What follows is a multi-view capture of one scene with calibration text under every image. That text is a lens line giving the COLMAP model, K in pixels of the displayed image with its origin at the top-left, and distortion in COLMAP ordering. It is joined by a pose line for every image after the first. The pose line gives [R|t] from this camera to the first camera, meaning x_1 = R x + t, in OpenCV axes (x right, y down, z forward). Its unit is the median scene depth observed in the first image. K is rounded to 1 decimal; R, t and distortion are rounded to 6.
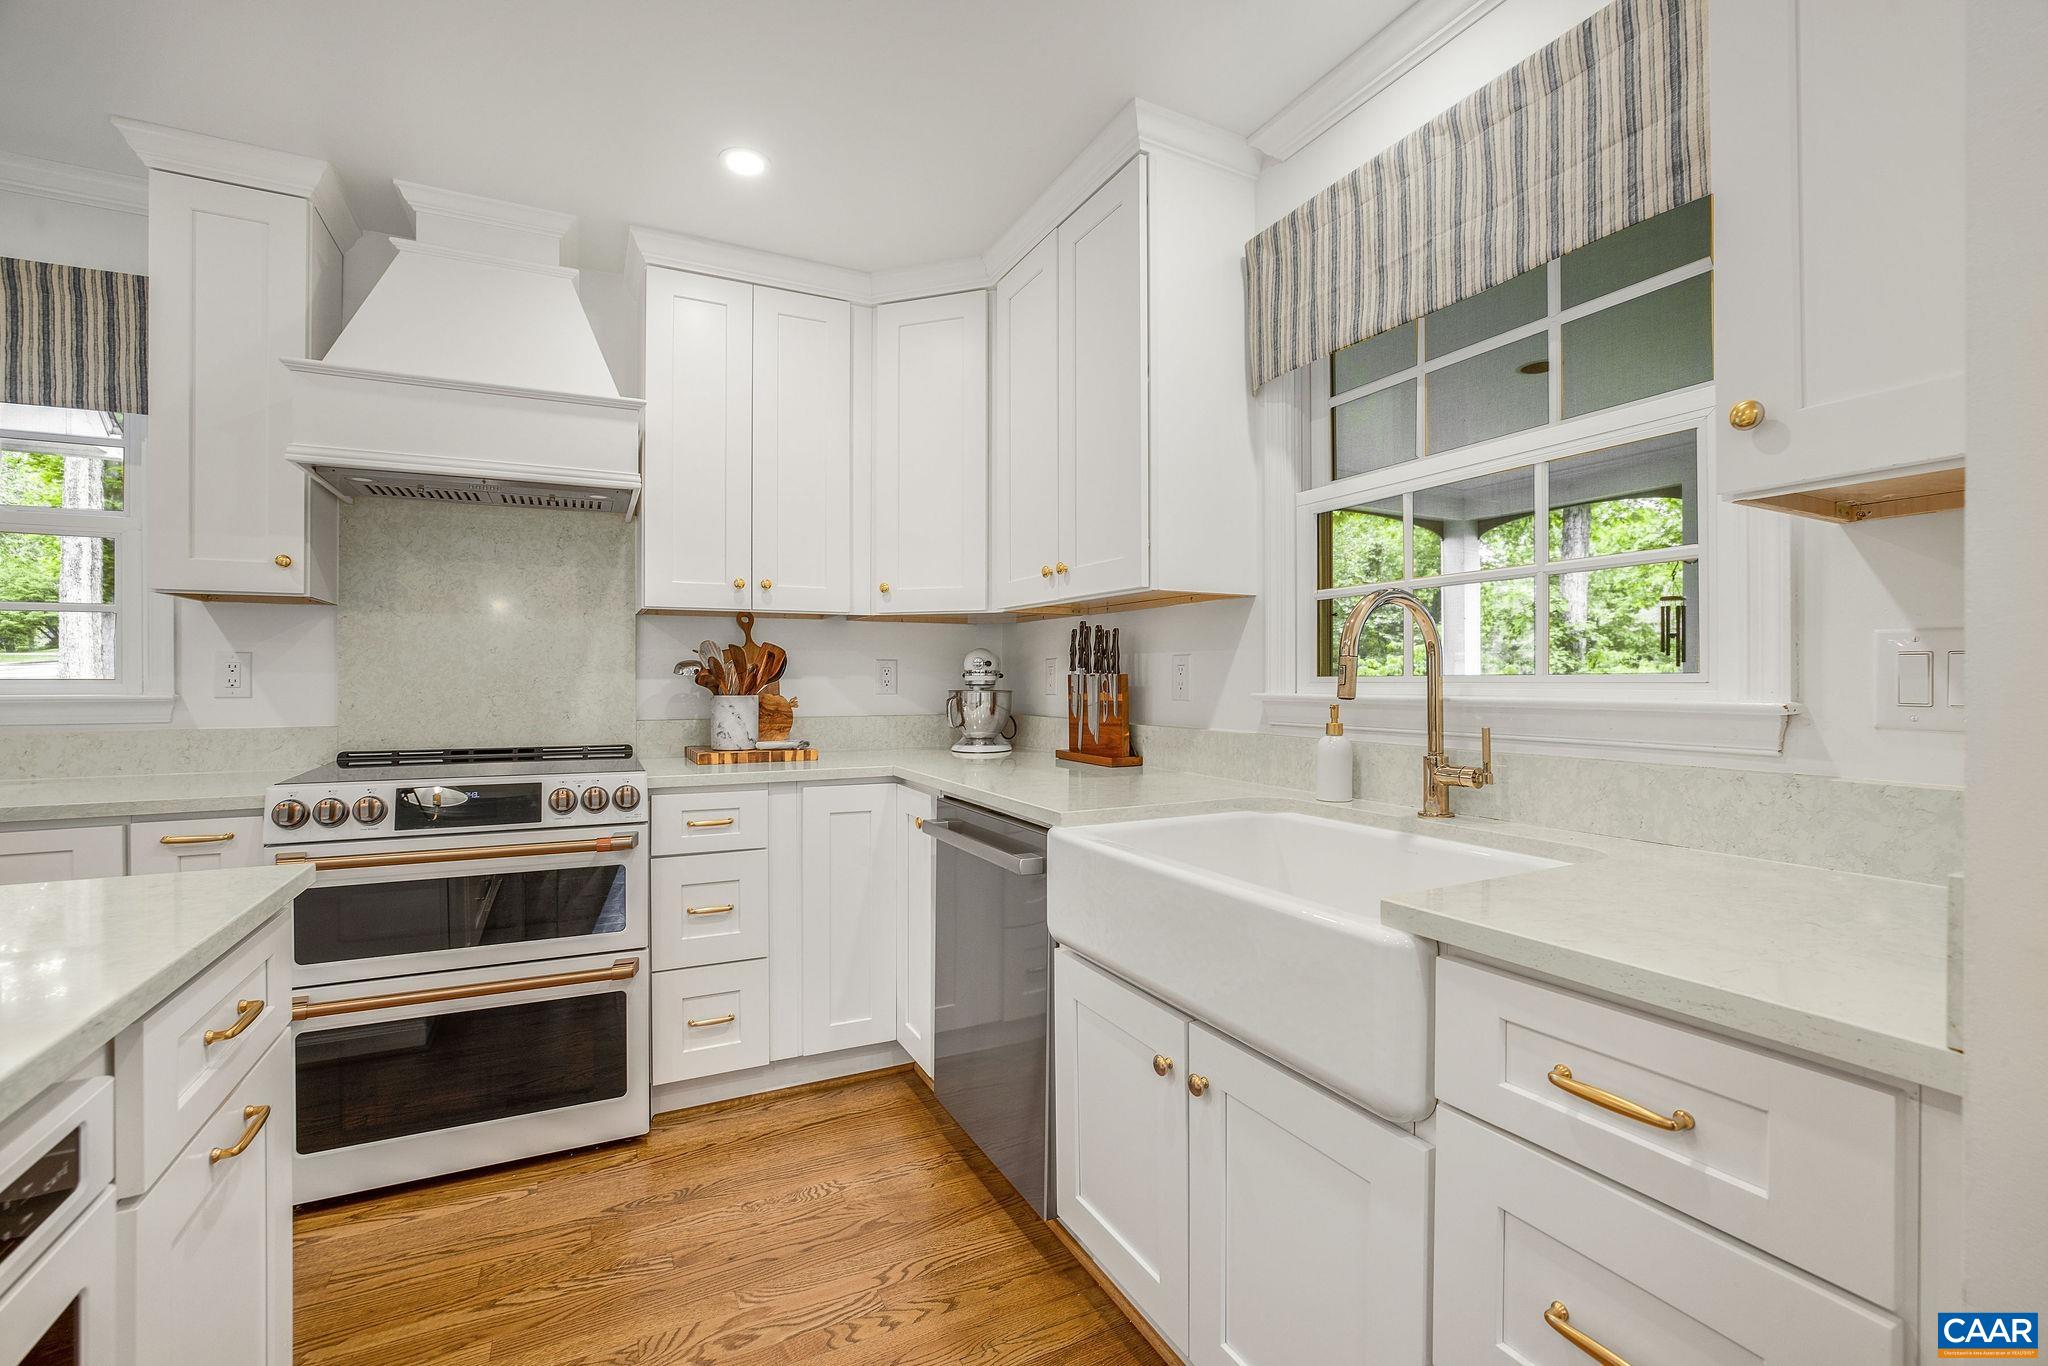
lens RADIAL K [[879.7, 0, 1037.1], [0, 879.7, 681.8], [0, 0, 1]] dist [-0.050387, 0.018242]
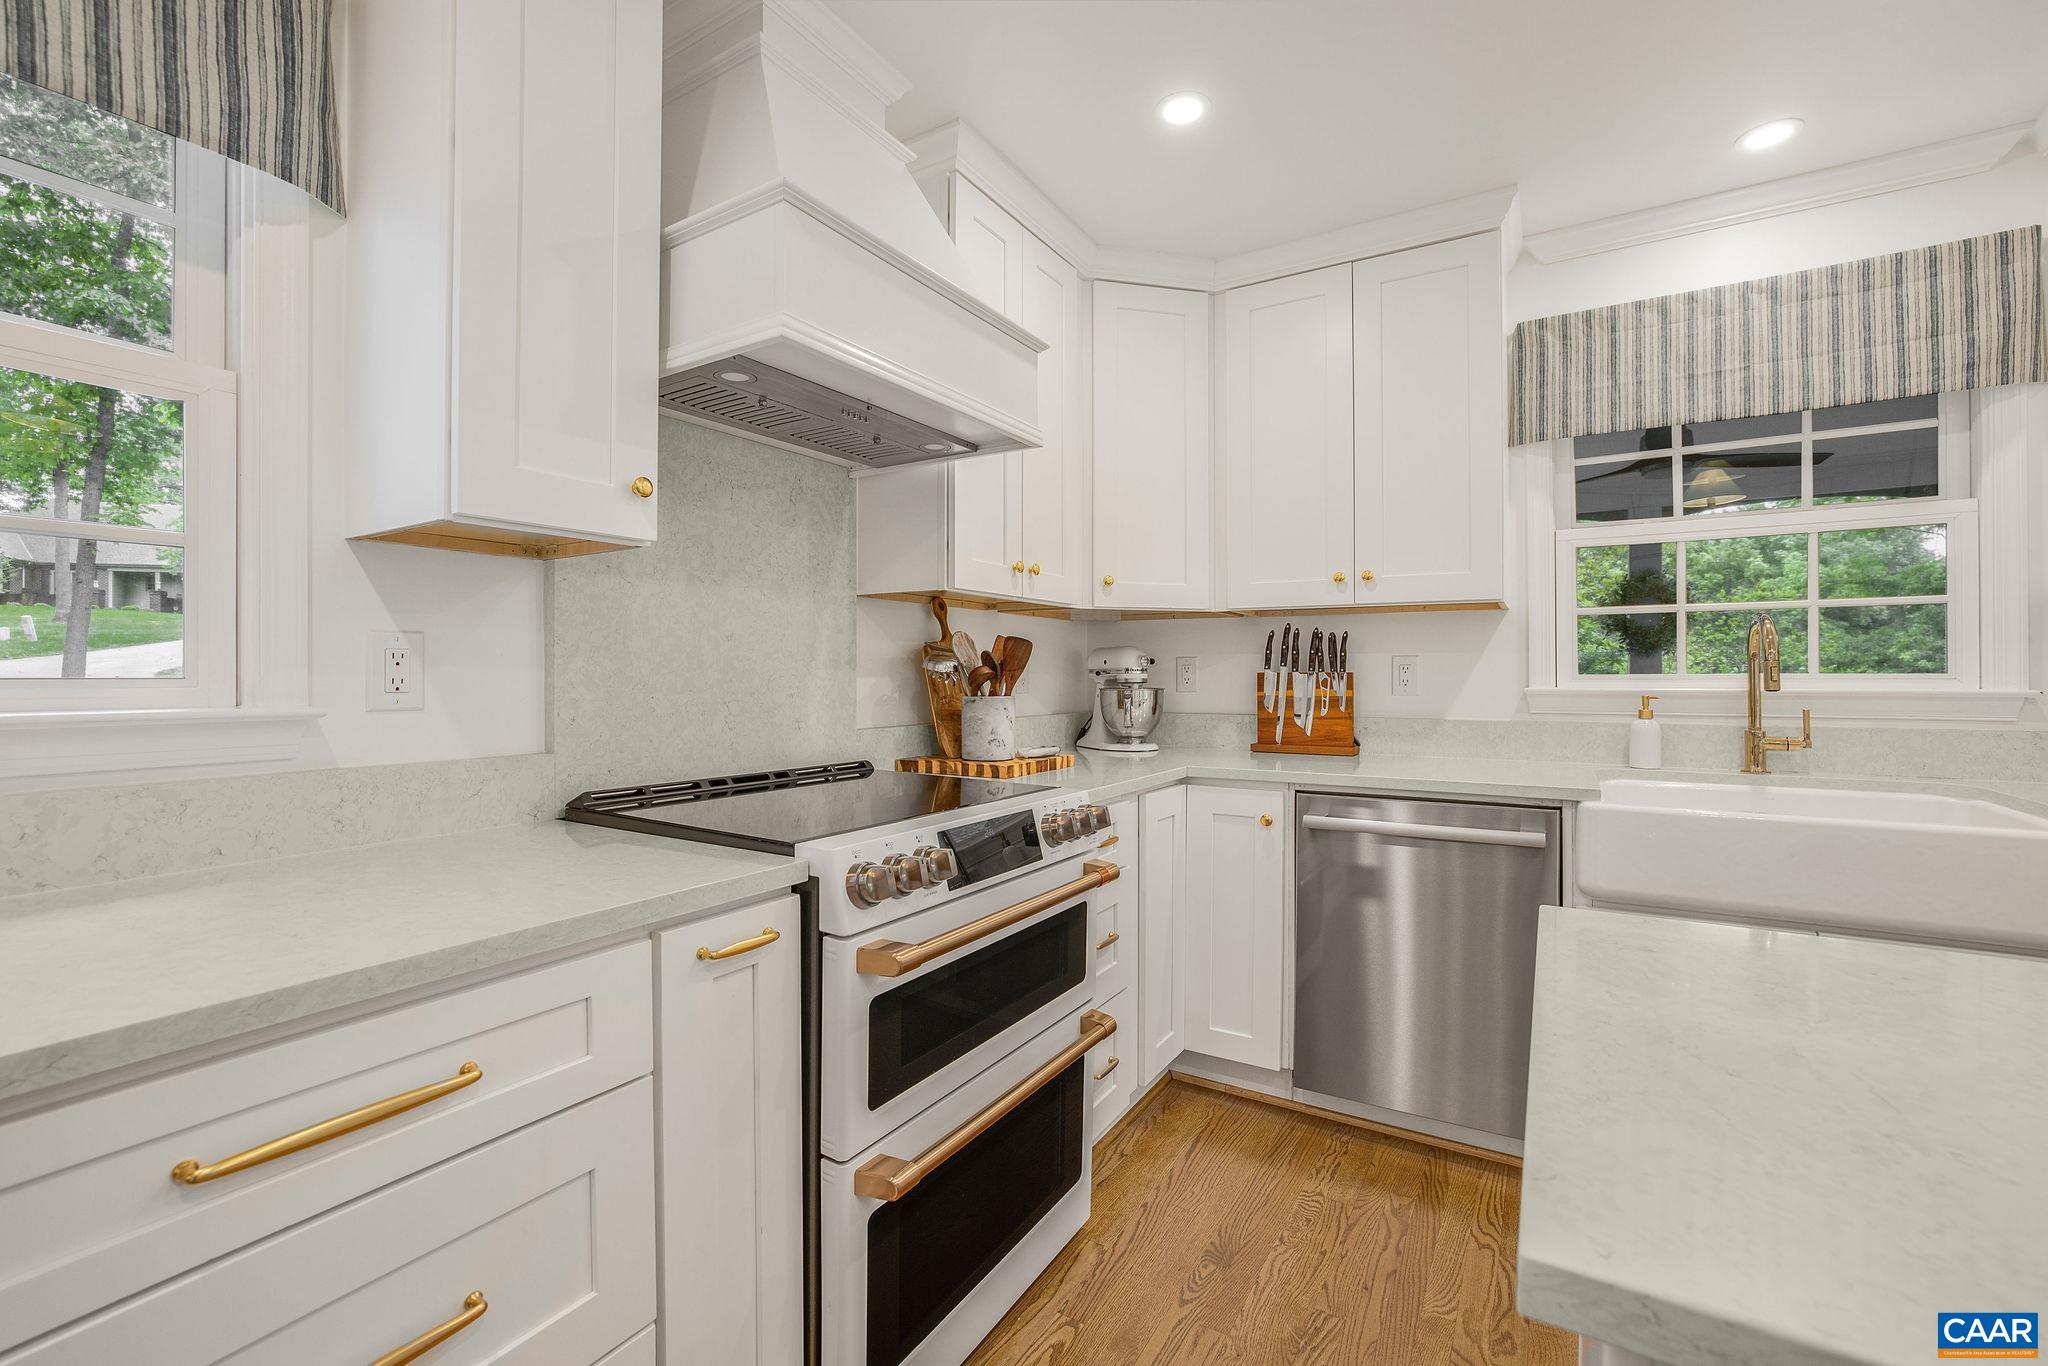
lens RADIAL K [[875.3, 0, 1019.9], [0, 875.3, 675.0], [0, 0, 1]] dist [-0.039809, 0.015344]
pose [[0.854955, 0.000395, 0.518703, -0.933018], [0.002159, 0.999988, -0.004319, -0.001711], [-0.518698, 0.004813, 0.854944, 0.305822]]
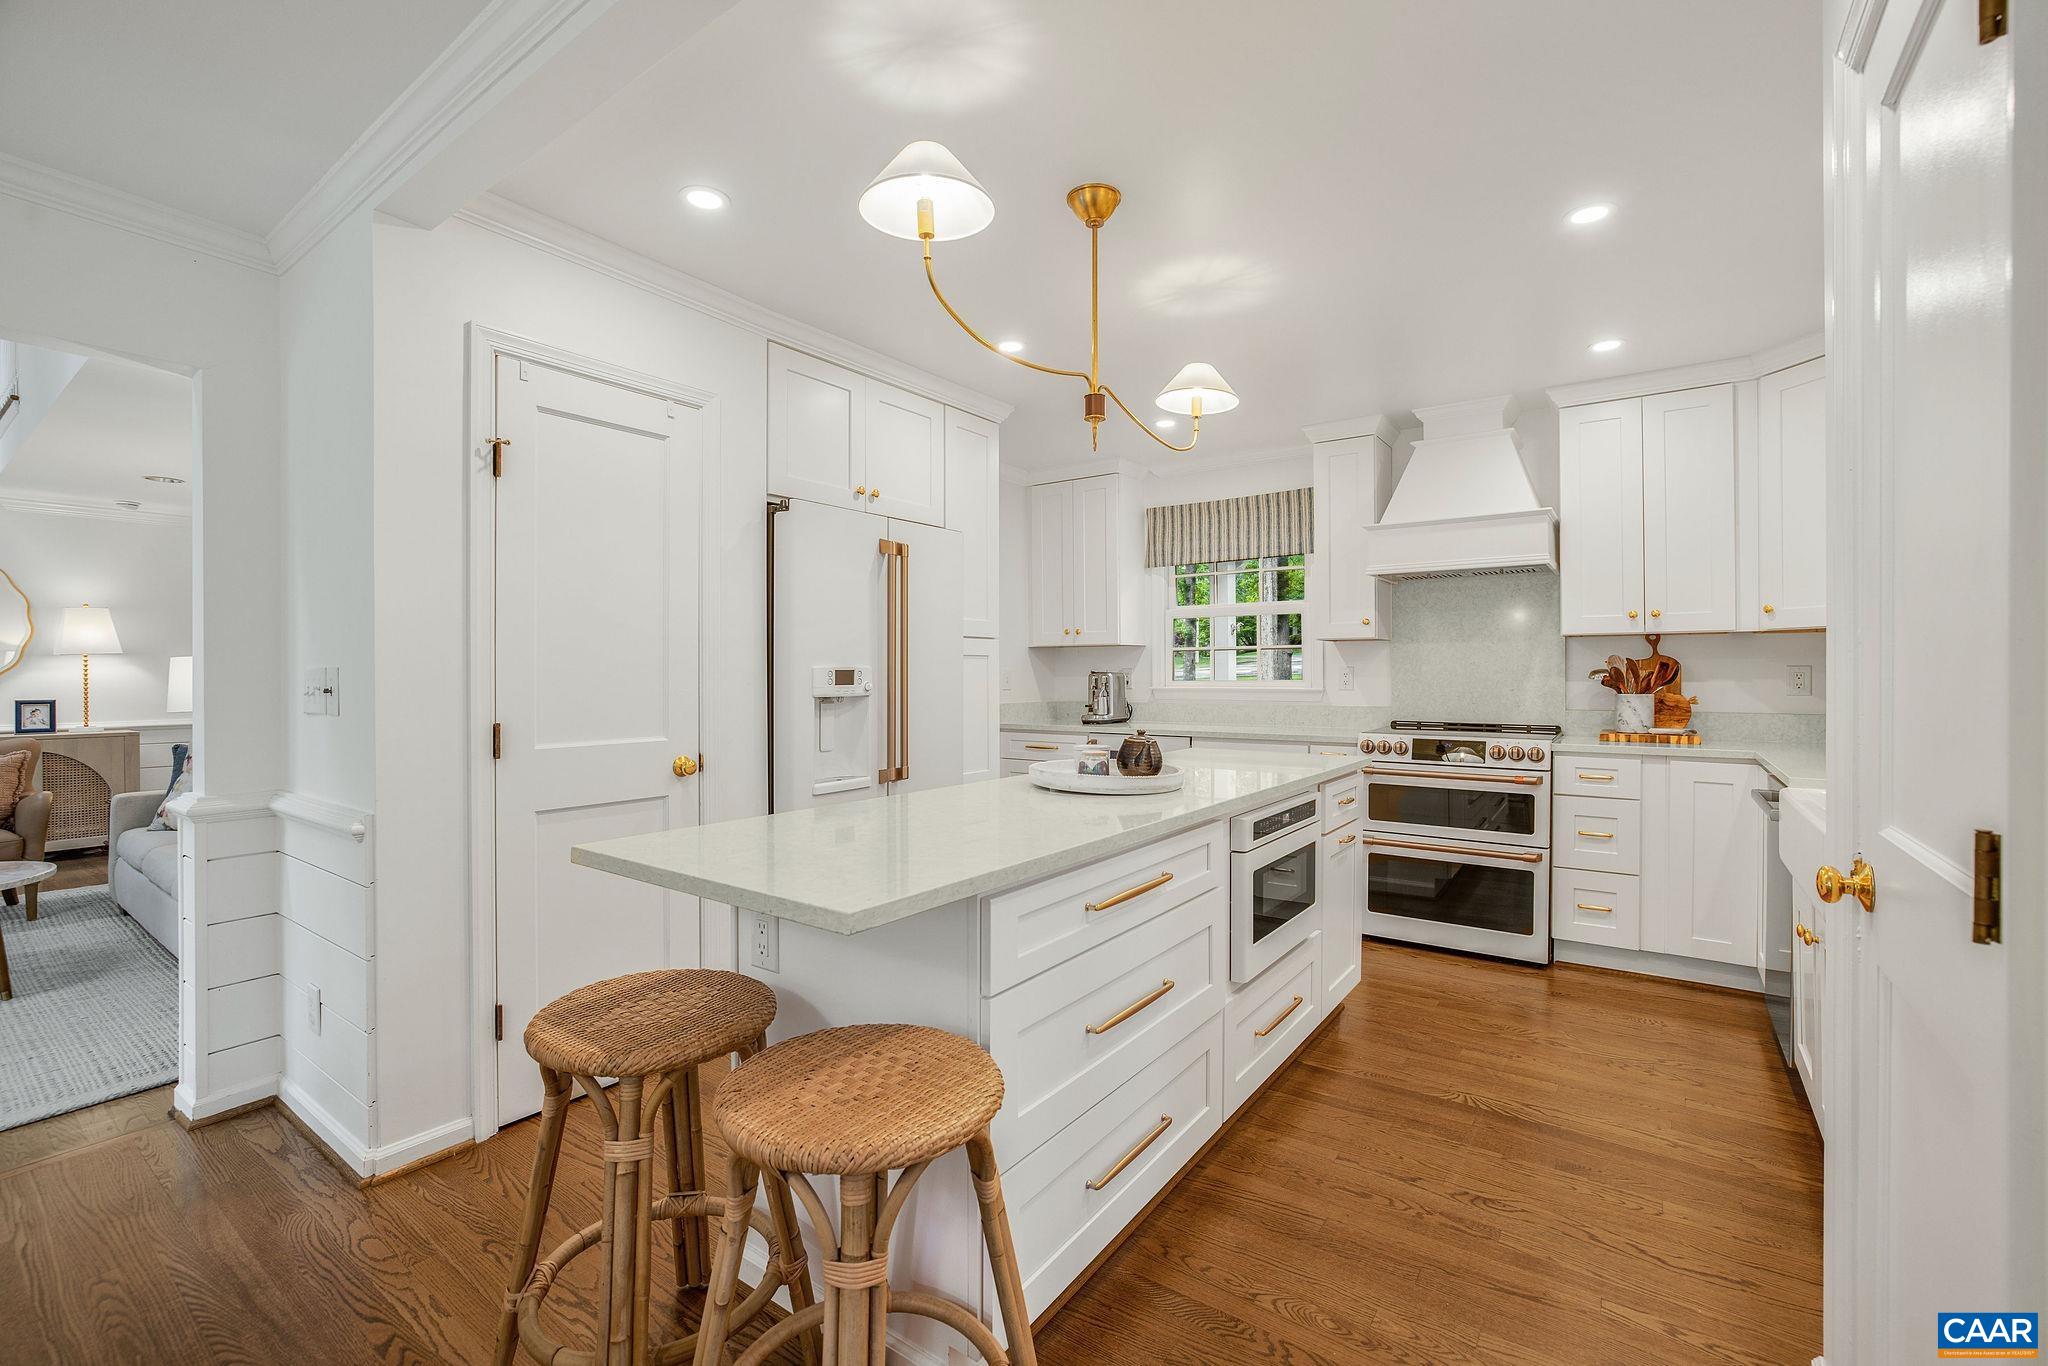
lens RADIAL K [[875.3, 0, 1019.9], [0, 875.3, 675.0], [0, 0, 1]] dist [-0.039809, 0.015344]
pose [[0.441832, 0.000142, -0.897098, 0.558579], [-0.001692, 0.999998, -0.000675, -0.015145], [0.897096, 0.001816, 0.441832, -0.595709]]
